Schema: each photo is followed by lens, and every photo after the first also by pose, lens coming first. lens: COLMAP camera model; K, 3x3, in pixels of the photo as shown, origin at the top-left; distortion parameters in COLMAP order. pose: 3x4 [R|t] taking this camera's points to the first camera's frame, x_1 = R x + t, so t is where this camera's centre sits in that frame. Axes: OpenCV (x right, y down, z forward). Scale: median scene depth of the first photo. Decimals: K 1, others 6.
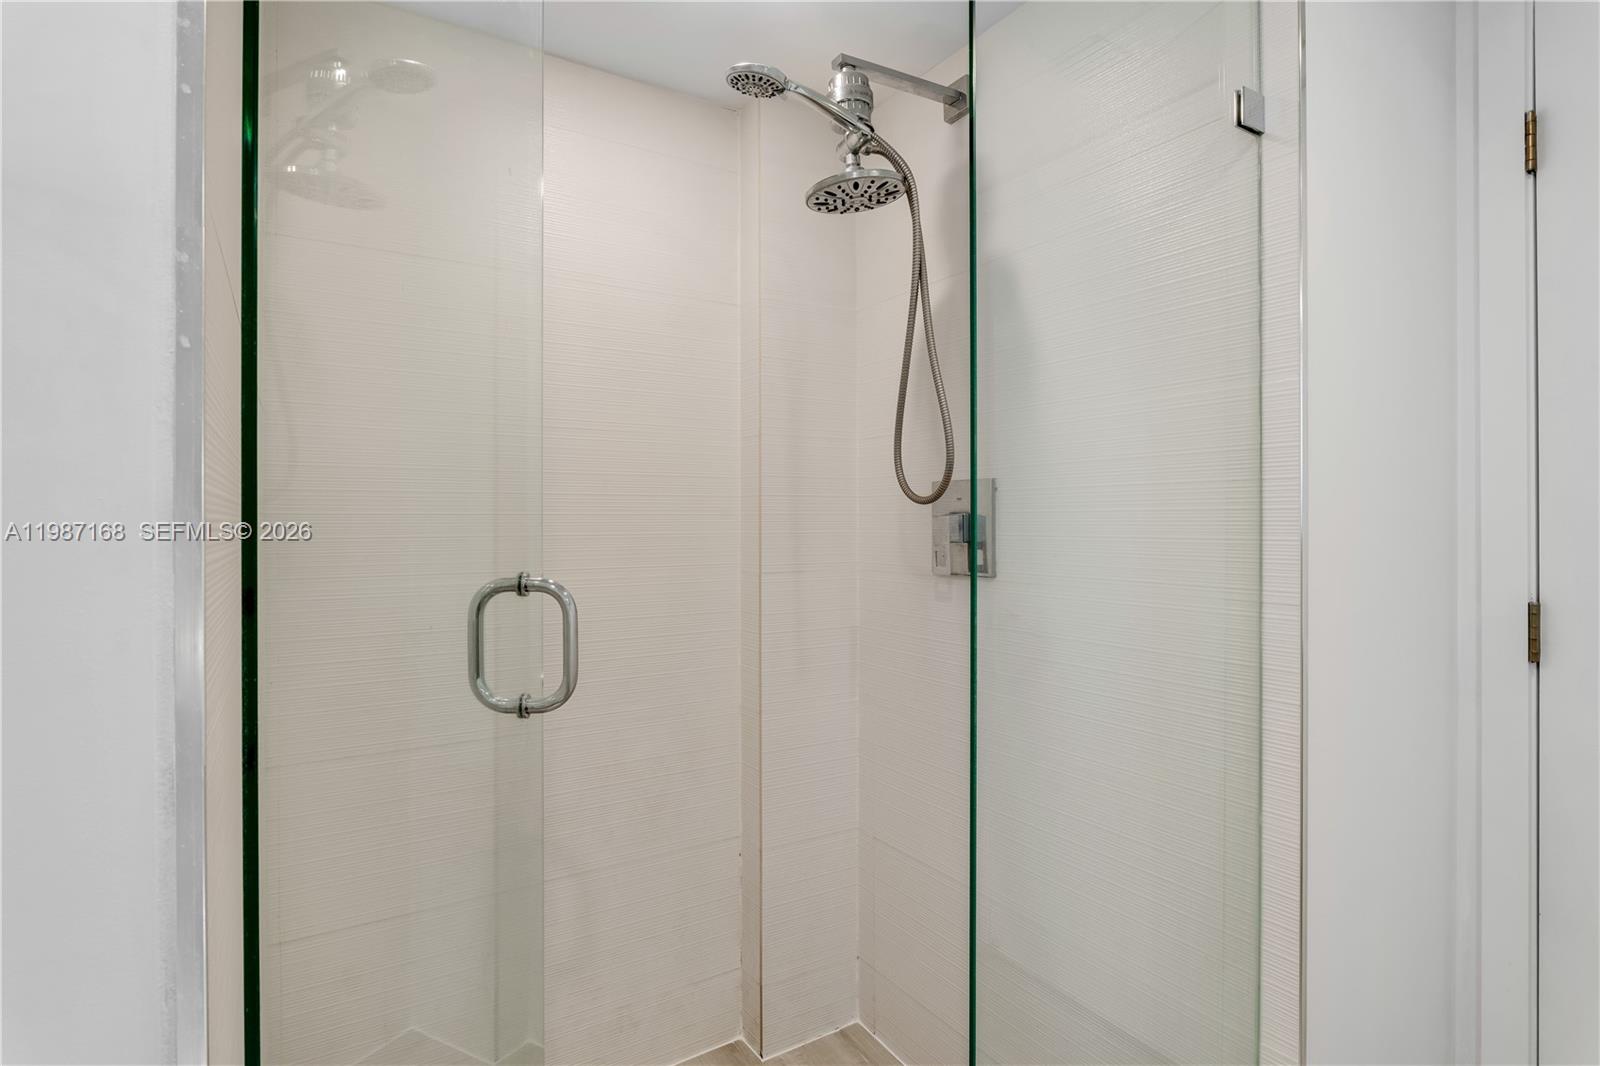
lens RADIAL K [[793.7, 0, 800.2], [0, 793.7, 519.5], [0, 0, 1]] dist [-0.010738, 0.001397]
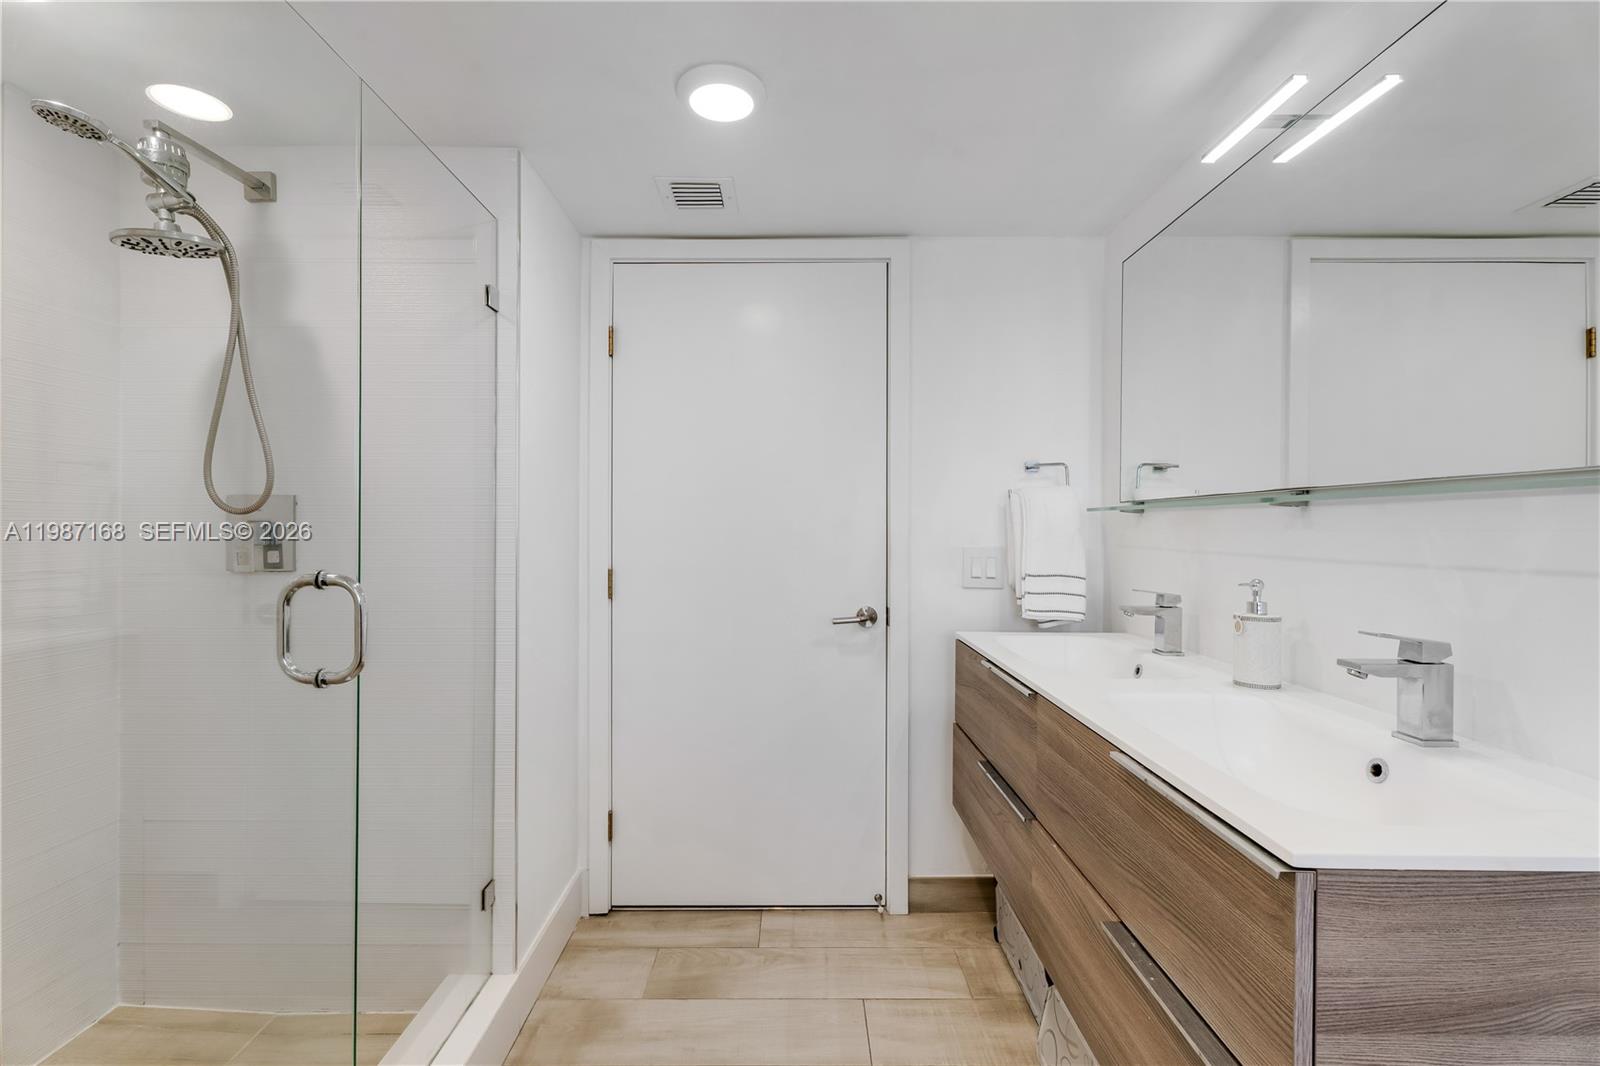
lens RADIAL K [[721.0, 0, 789.0], [0, 721.0, 522.9], [0, 0, 1]] dist [-0.002846, -0.000416]
pose [[0.542262, 0.008993, 0.840161, -0.319922], [-0.004749, 0.999960, -0.007638, -0.001202], [-0.840196, 0.000152, 0.542283, -0.332199]]
